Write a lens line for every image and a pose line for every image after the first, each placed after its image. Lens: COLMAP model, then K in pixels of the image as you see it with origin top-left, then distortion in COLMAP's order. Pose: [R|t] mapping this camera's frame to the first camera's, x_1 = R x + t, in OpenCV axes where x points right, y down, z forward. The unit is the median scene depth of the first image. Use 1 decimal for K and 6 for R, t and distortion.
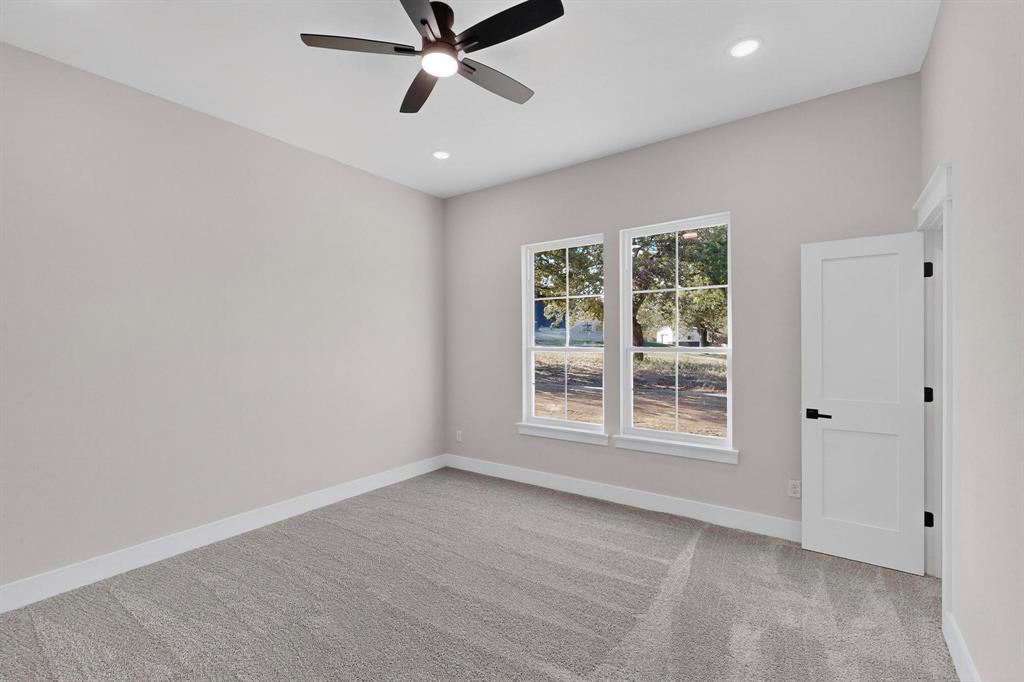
lens RADIAL K [[417.4, 0, 503.7], [0, 417.4, 339.0], [0, 0, 1]] dist [-0.009497, 0.000036]
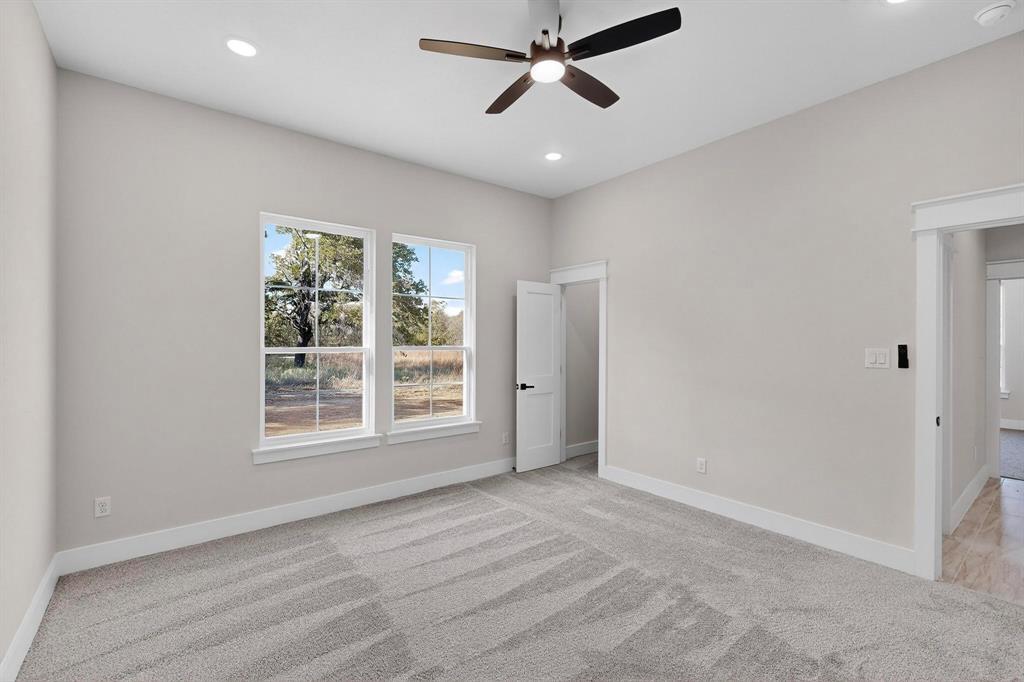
lens RADIAL K [[417.4, 0, 503.7], [0, 417.4, 339.0], [0, 0, 1]] dist [-0.009497, 0.000036]
pose [[0.323103, 0.010976, 0.946300, -0.762096], [-0.010461, 0.999913, -0.008026, 0.008399], [-0.946306, -0.007306, 0.323190, 0.510124]]
